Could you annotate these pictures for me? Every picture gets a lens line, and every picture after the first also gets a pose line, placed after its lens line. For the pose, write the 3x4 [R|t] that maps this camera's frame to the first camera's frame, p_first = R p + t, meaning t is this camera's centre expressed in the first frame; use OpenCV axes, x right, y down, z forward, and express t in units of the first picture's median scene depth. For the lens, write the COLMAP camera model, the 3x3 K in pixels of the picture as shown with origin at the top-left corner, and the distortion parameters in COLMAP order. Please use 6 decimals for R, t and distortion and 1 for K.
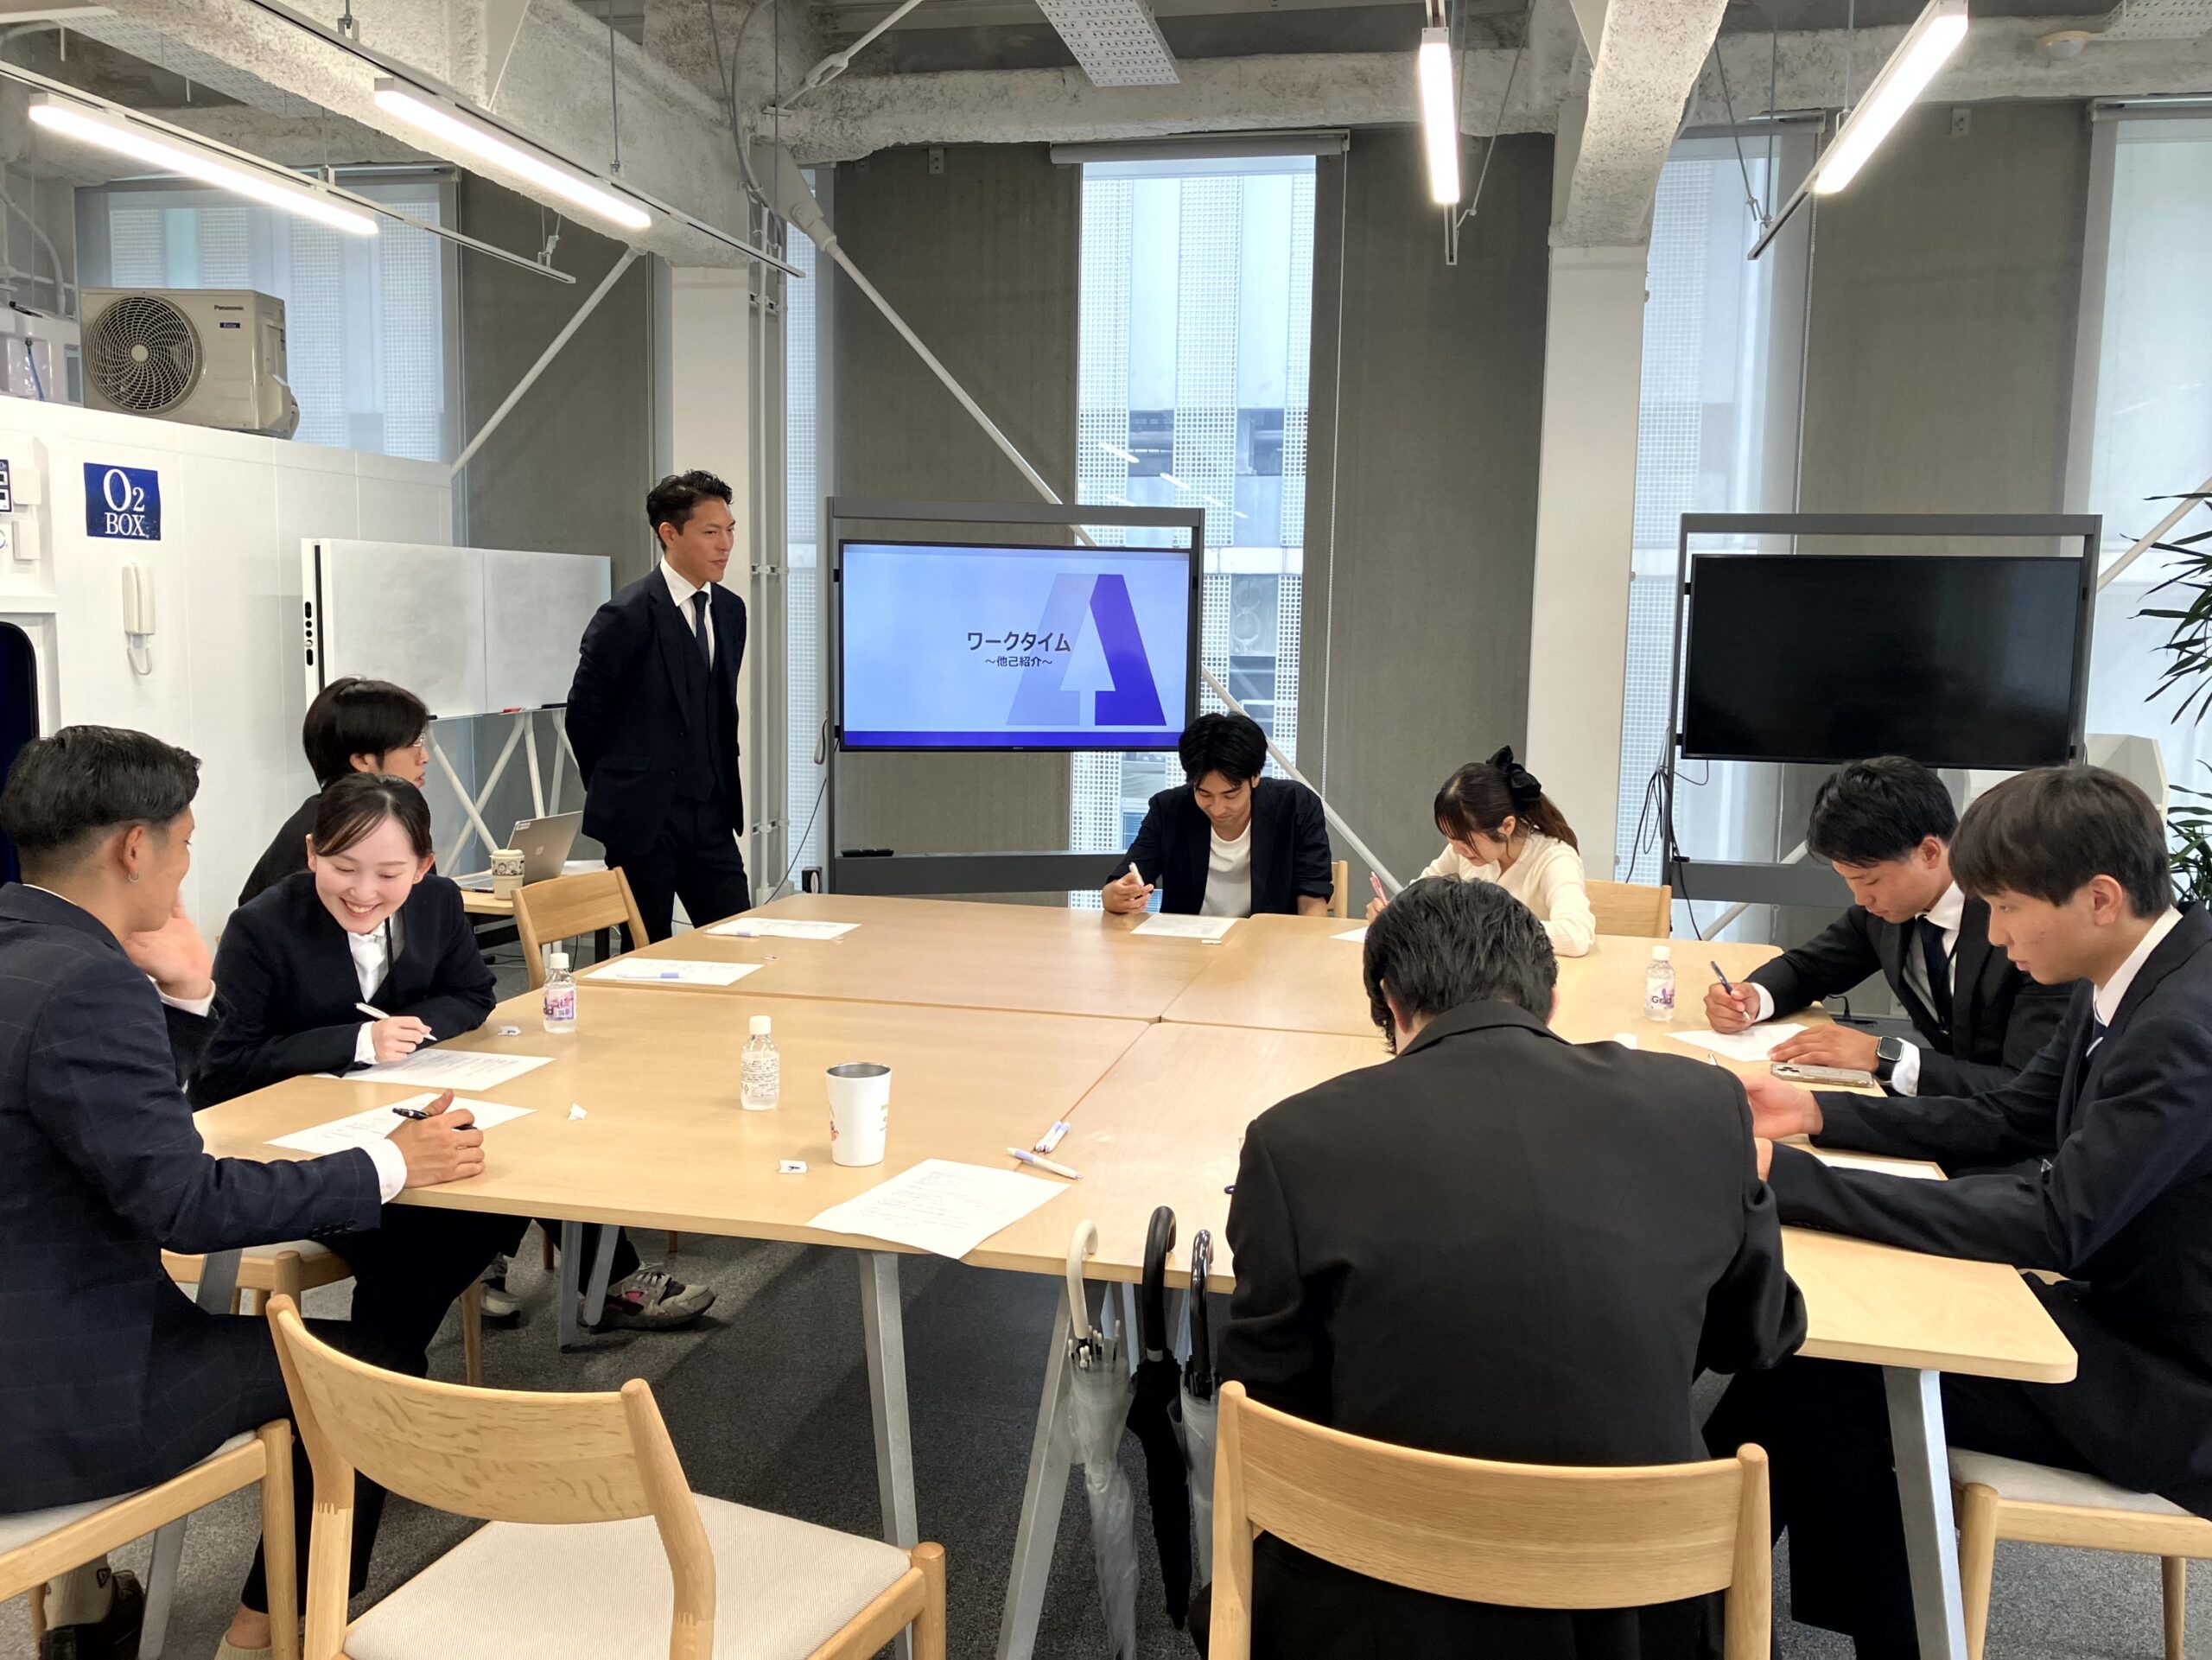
lens RADIAL K [[1784.6, 0, 1118.5], [0, 1784.6, 827.8], [0, 0, 1]] dist [-0.015222, -0.023441]
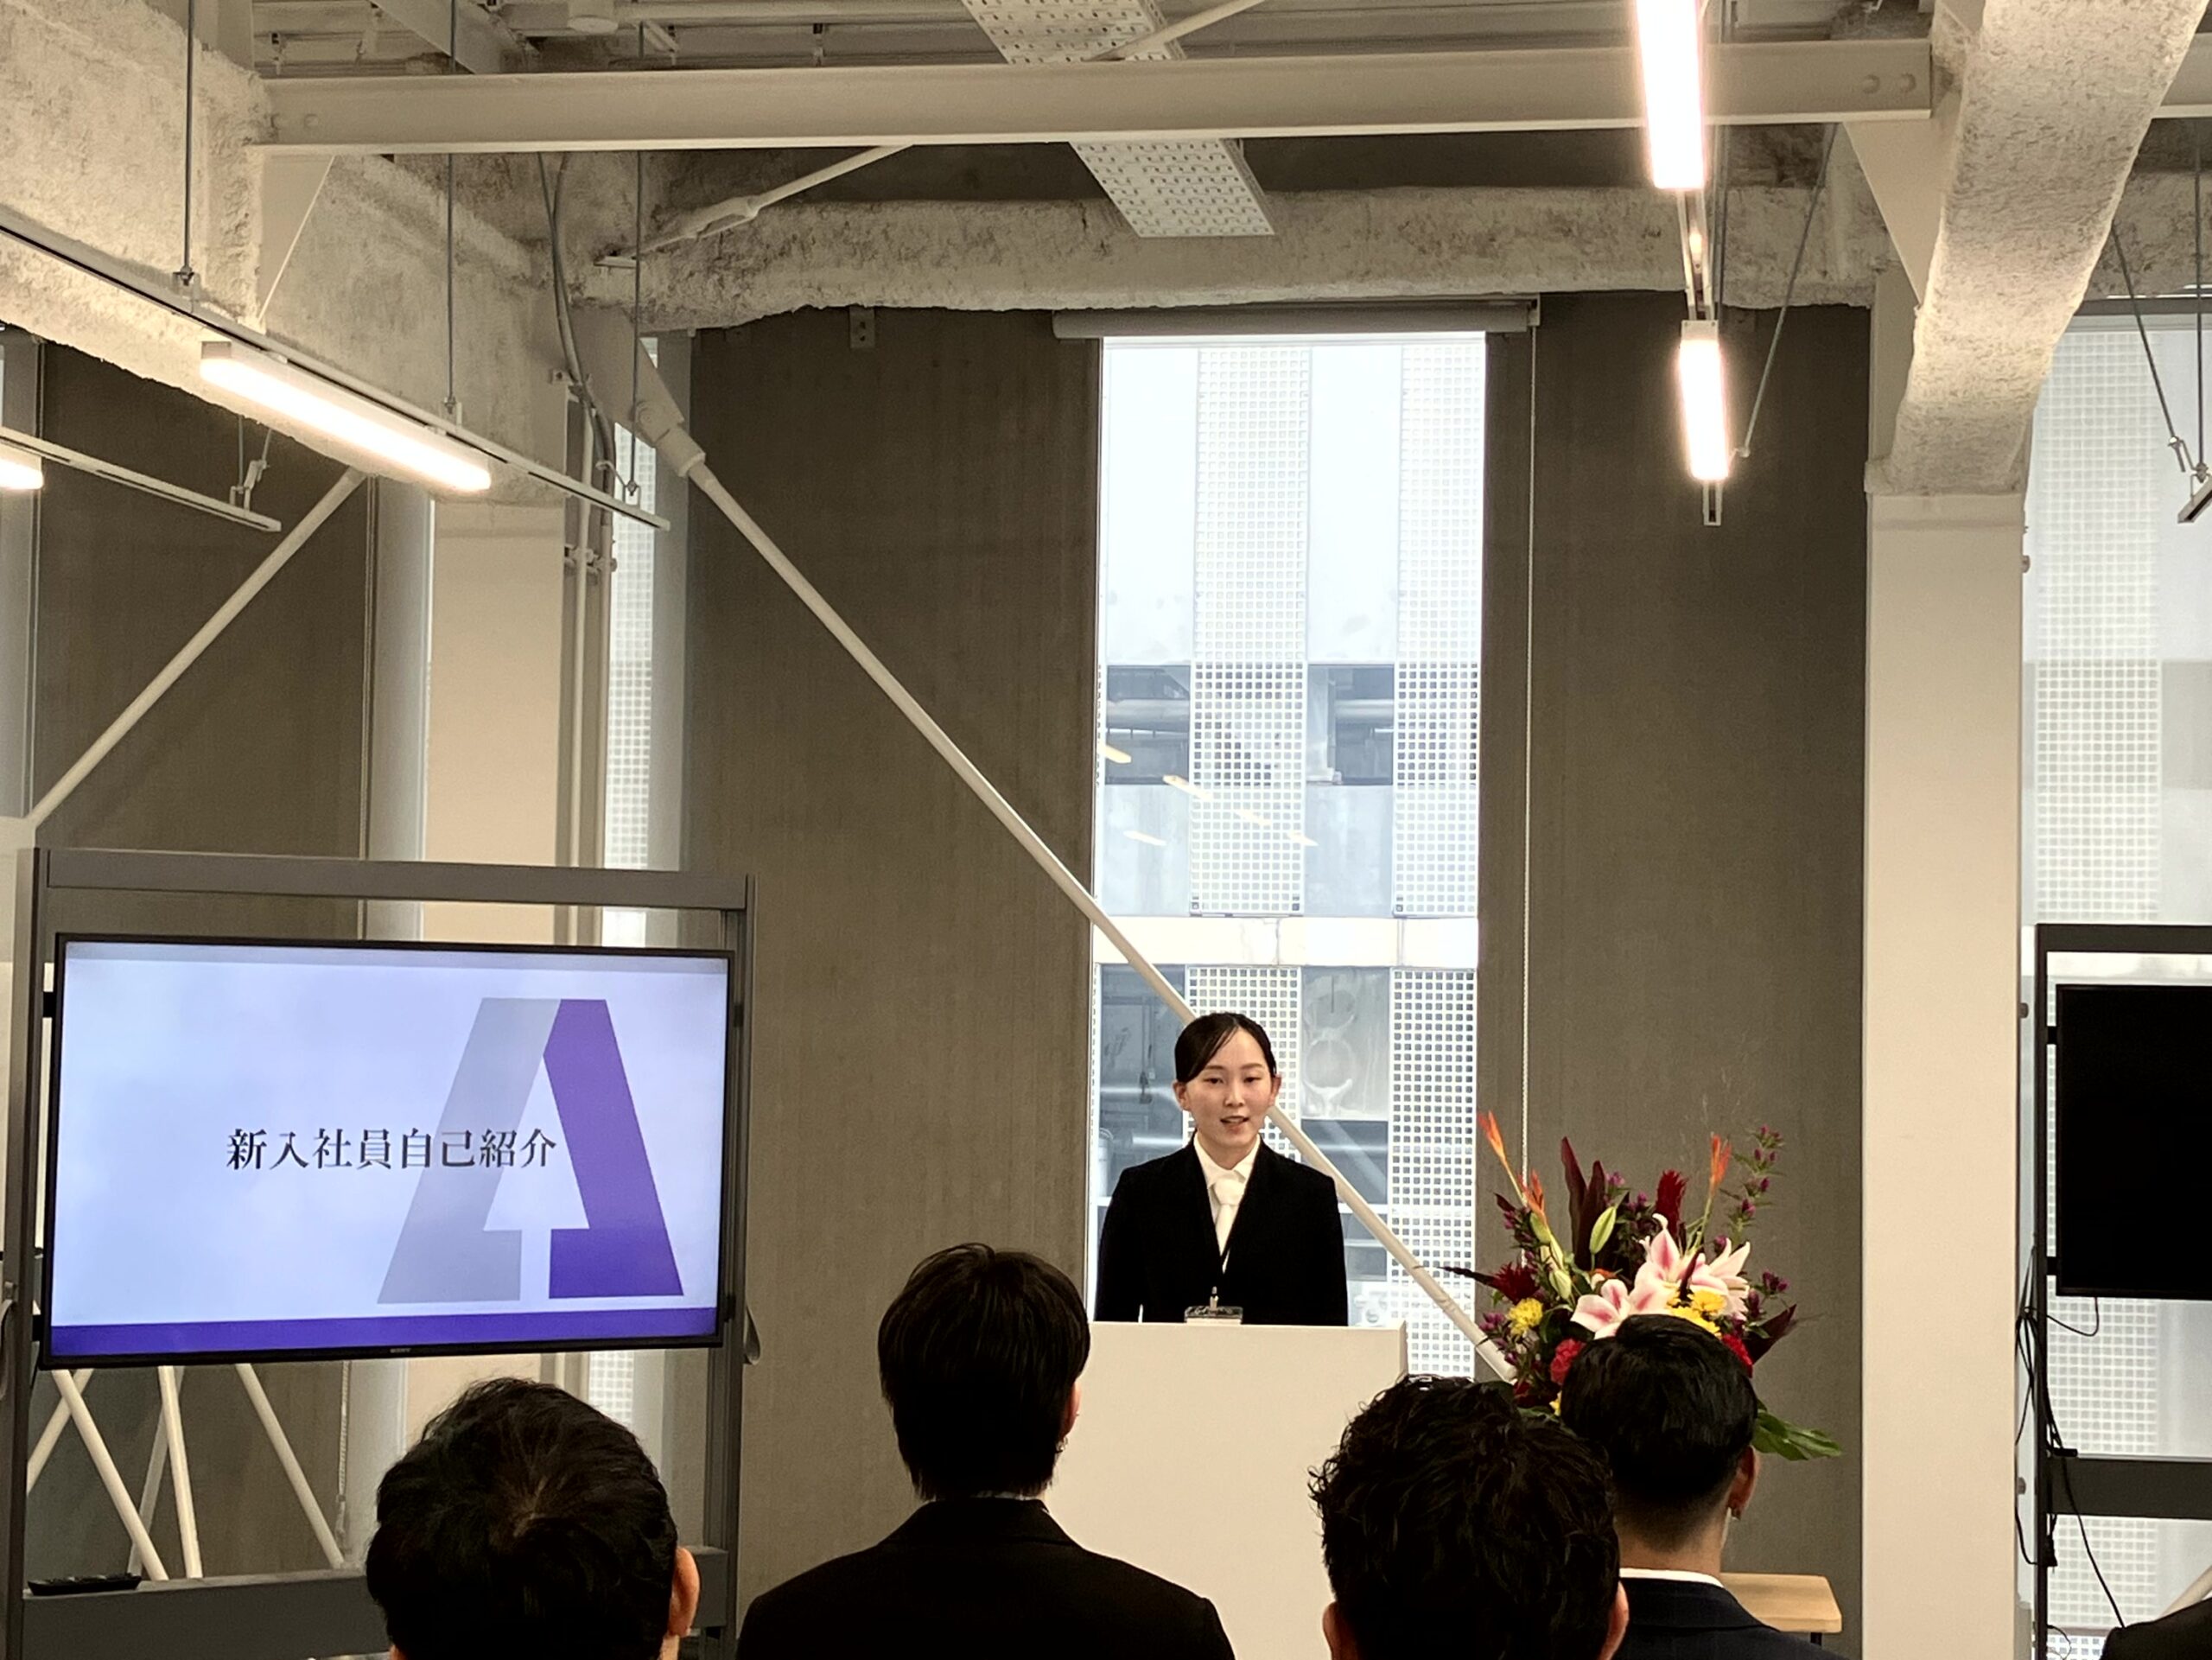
lens RADIAL K [[3840.7, 0, 1111.9], [0, 3840.7, 829.2], [0, 0, 1]] dist [0.100965, 0.000000]
pose [[0.999440, 0.000987, 0.033436, -0.065401], [0.004490, 0.986562, -0.163327, 0.011555], [-0.033148, 0.163386, 0.986005, -0.296423]]
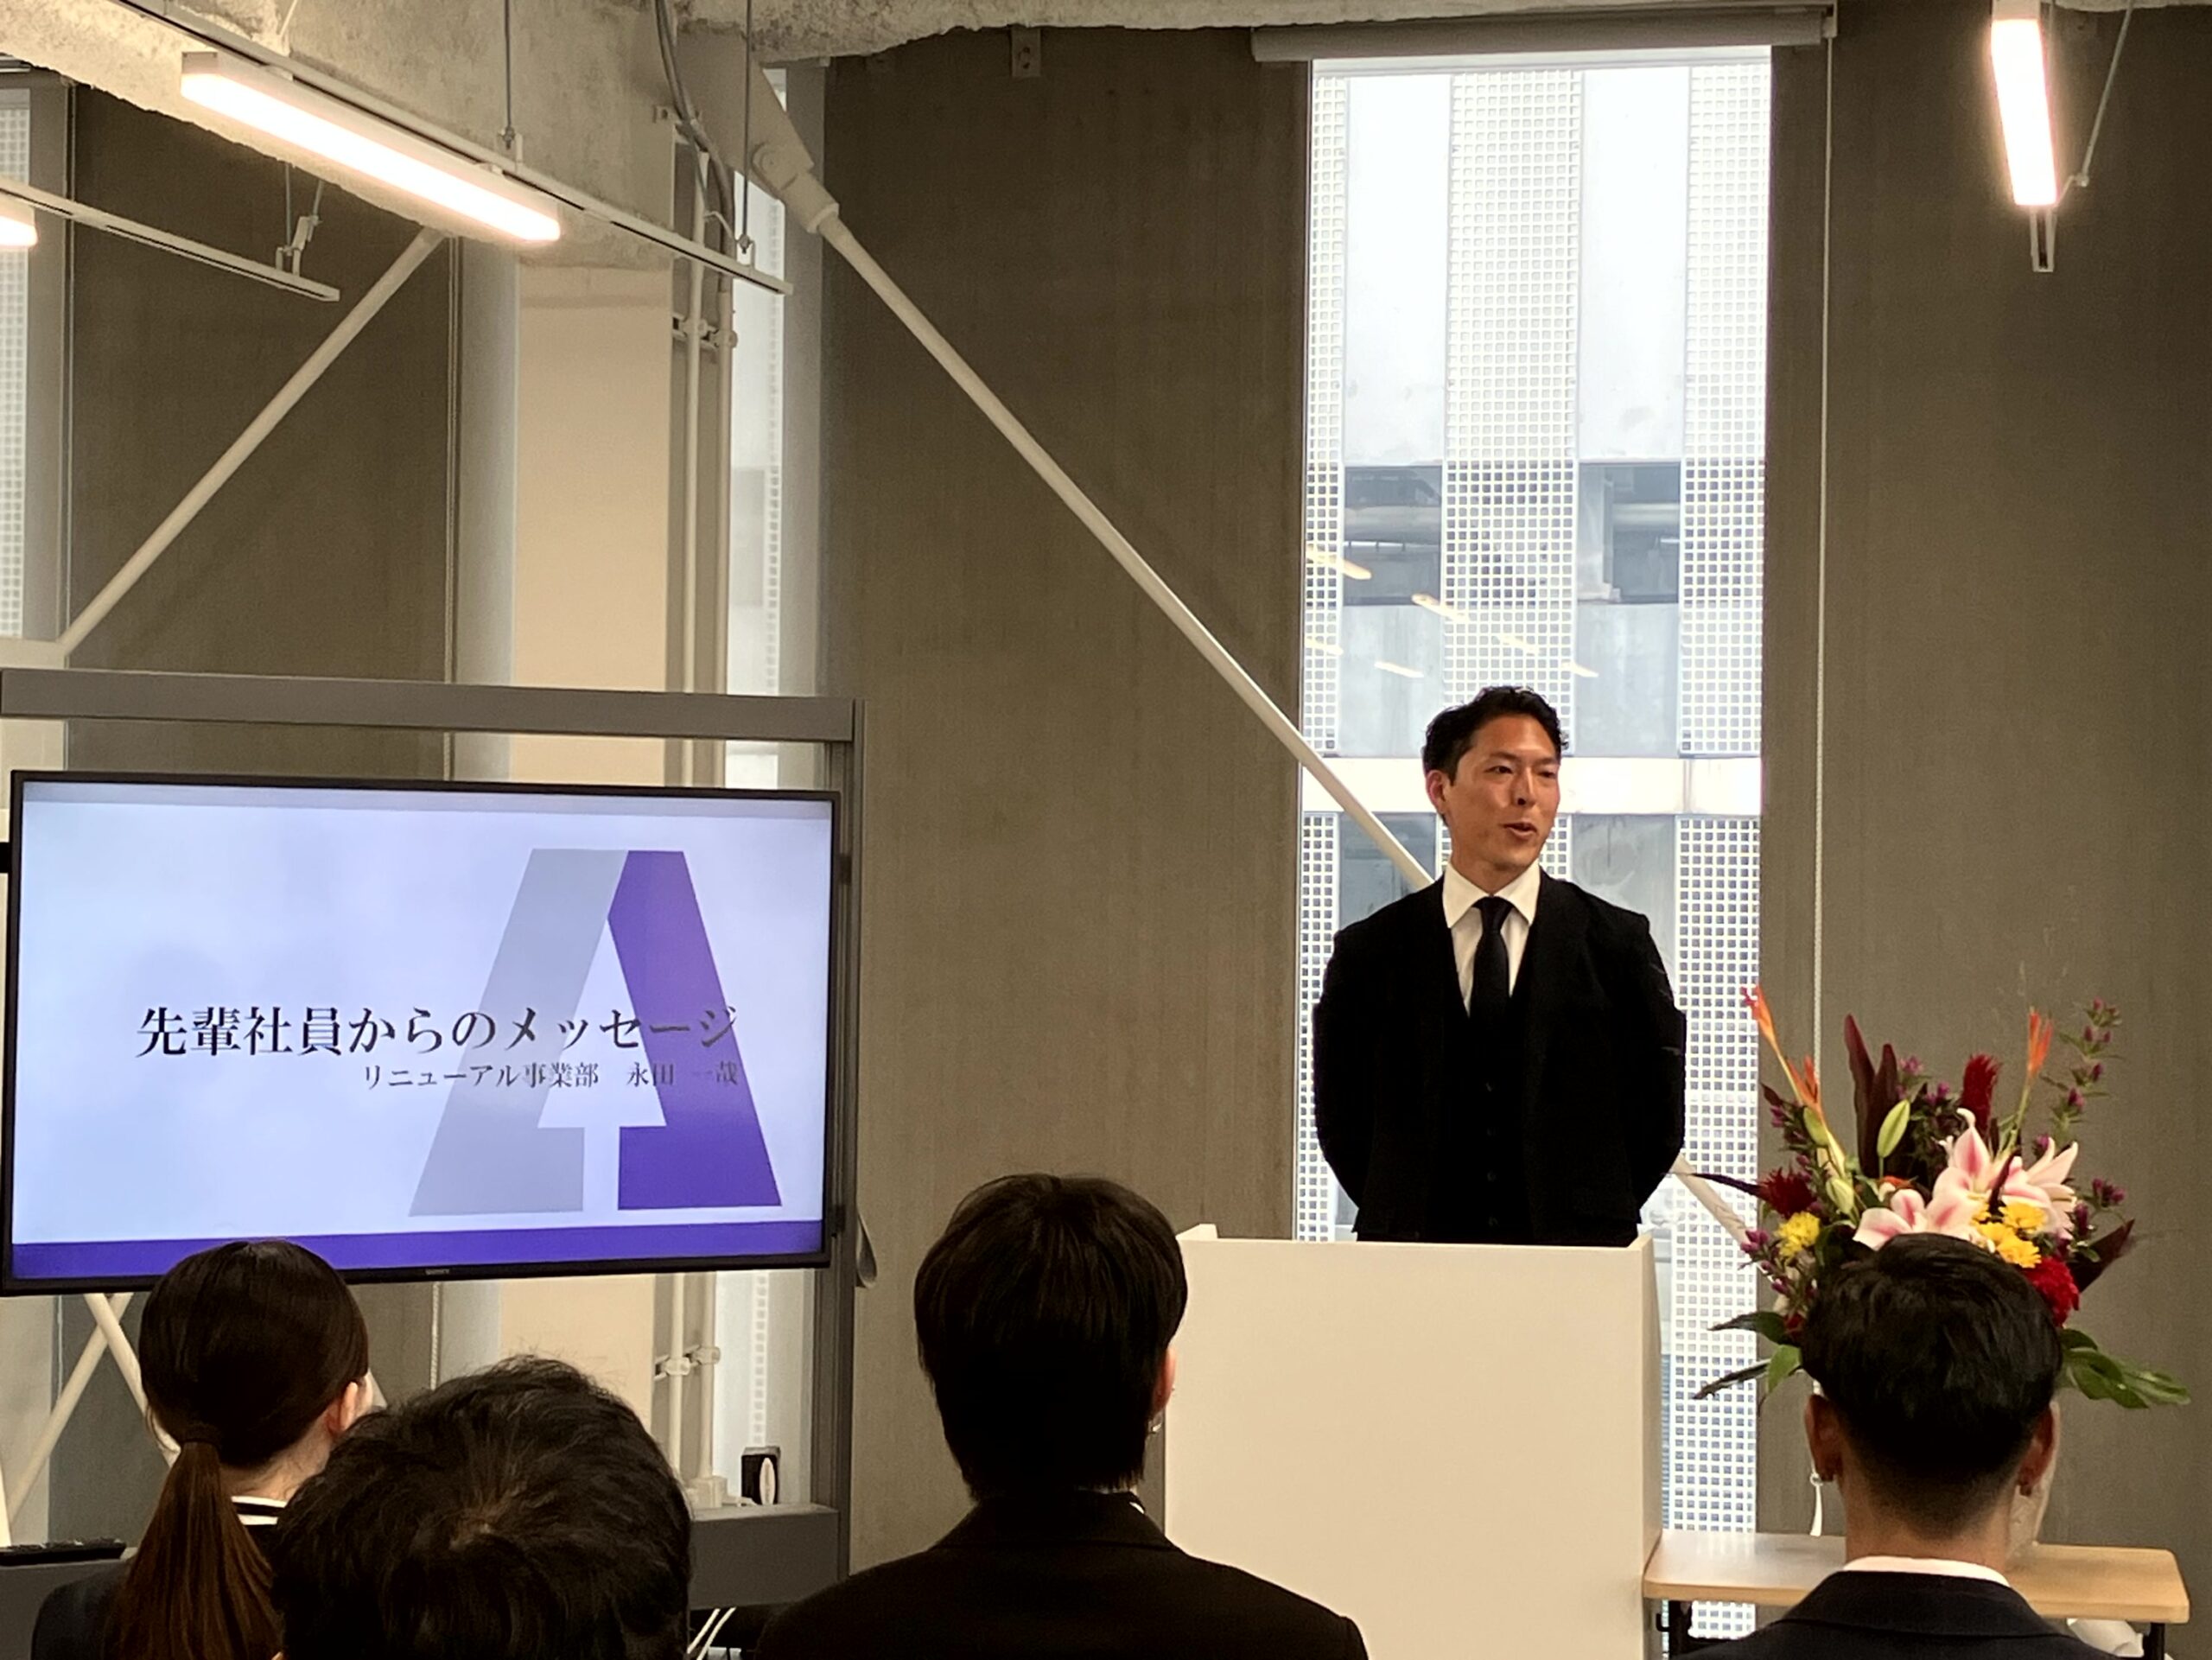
lens RADIAL K [[4312.5, 0, 1165.6], [0, 4312.5, 817.3], [0, 0, 1]] dist [0.079666, 0.000000]
pose [[0.999835, -0.003985, -0.017749, -0.044158], [0.001660, 0.991626, -0.129133, 0.004754], [0.018115, 0.129082, 0.991468, -0.221740]]
